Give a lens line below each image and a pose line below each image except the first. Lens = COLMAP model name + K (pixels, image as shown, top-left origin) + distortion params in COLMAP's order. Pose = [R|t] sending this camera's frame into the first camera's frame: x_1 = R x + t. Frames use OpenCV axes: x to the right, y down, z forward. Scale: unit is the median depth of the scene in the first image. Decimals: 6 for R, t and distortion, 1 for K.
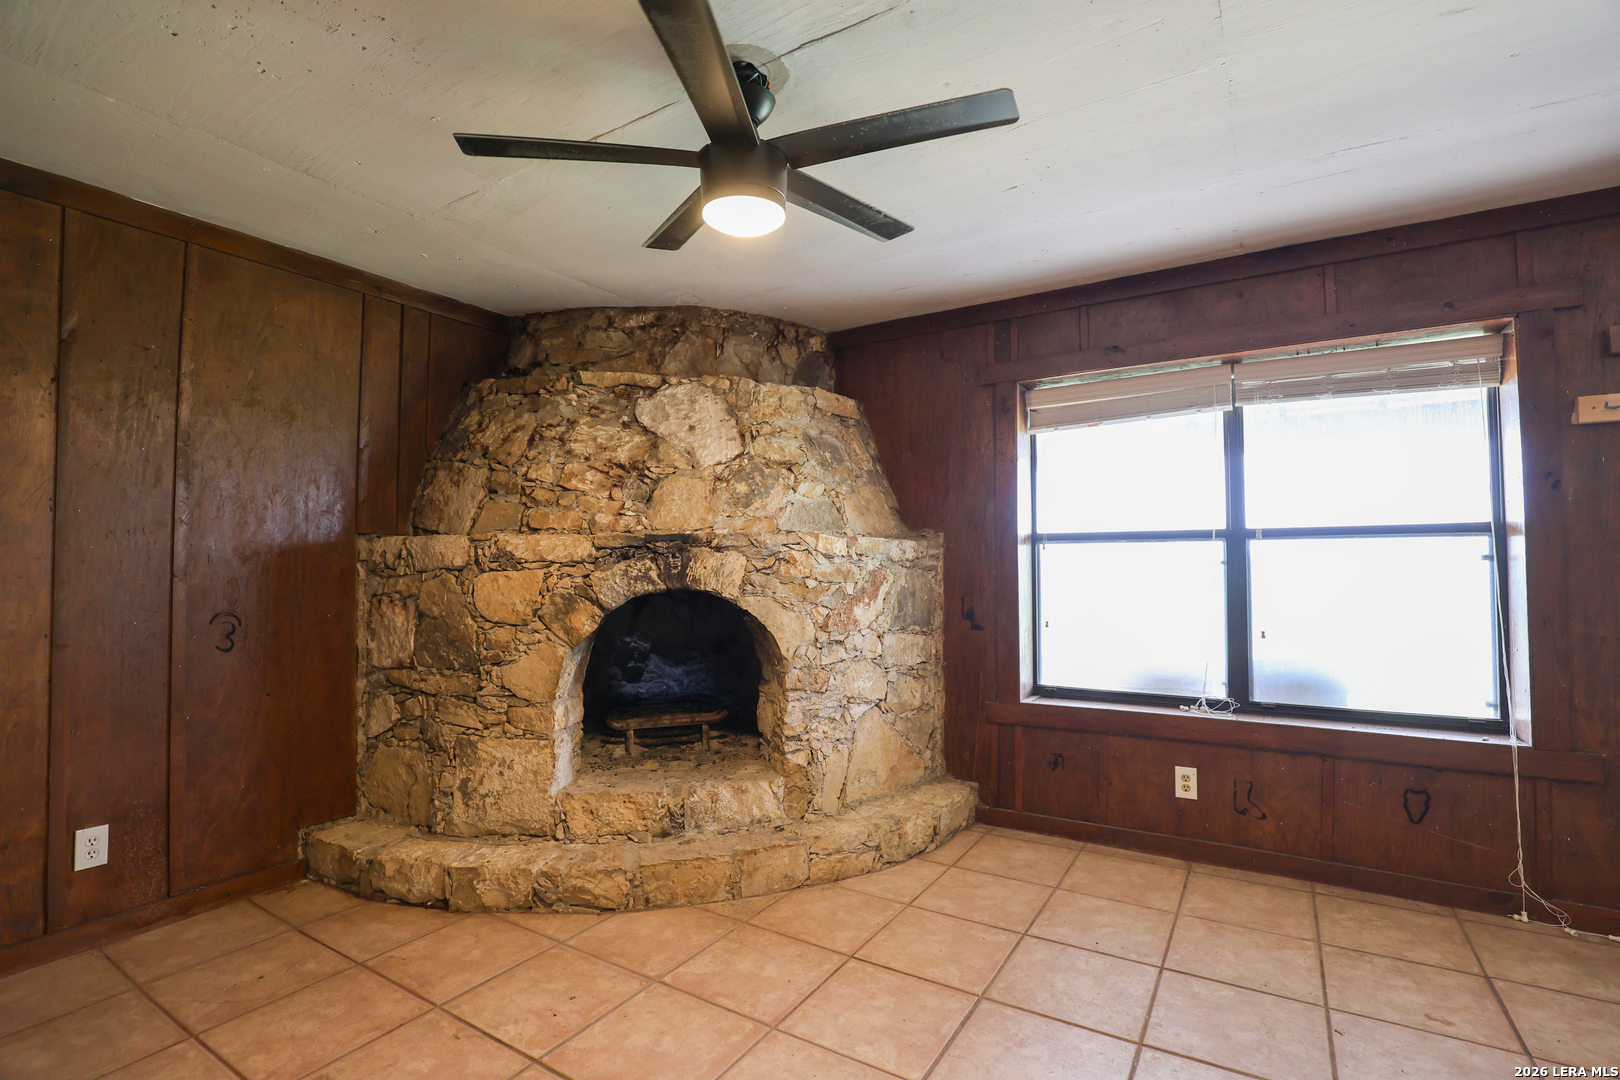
lens RADIAL K [[739.1, 0, 793.7], [0, 739.1, 551.0], [0, 0, 1]] dist [-0.028477, 0.003174]
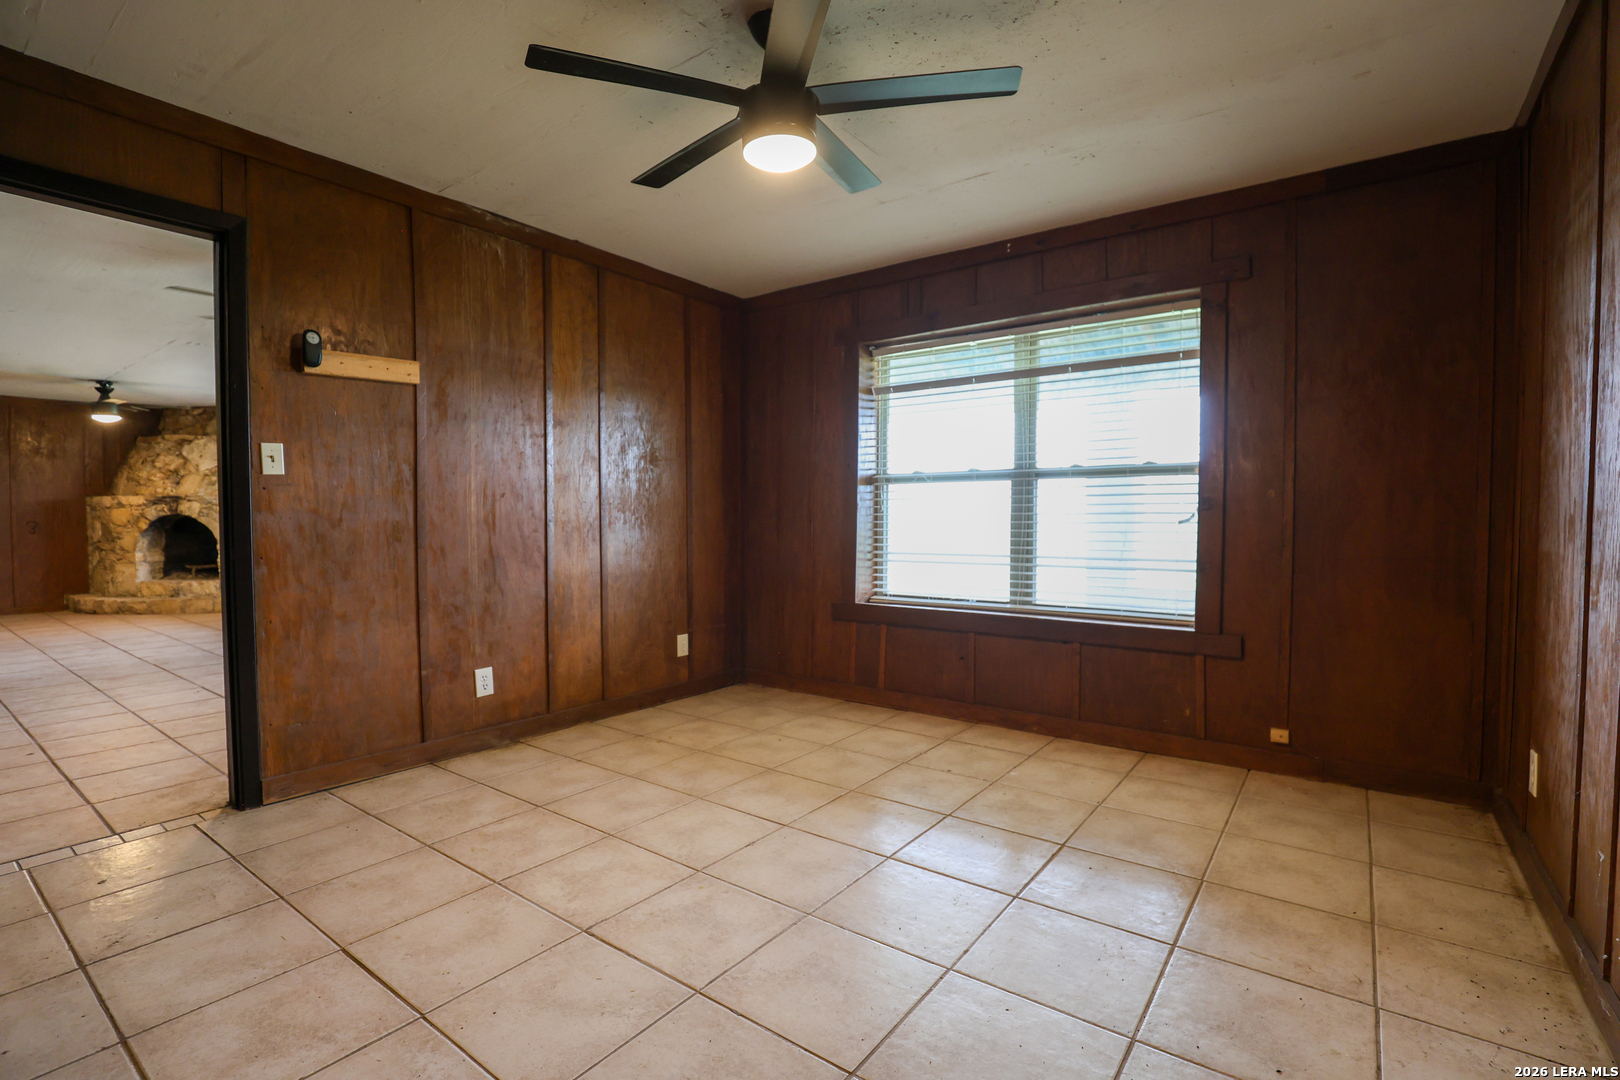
lens RADIAL K [[739.1, 0, 793.3], [0, 739.1, 520.4], [0, 0, 1]] dist [-0.028477, 0.003174]
pose [[0.997192, -0.000594, -0.074881, 2.345486], [0.004058, 0.998928, 0.046112, -0.045176], [0.074774, -0.046286, 0.996126, -1.589463]]
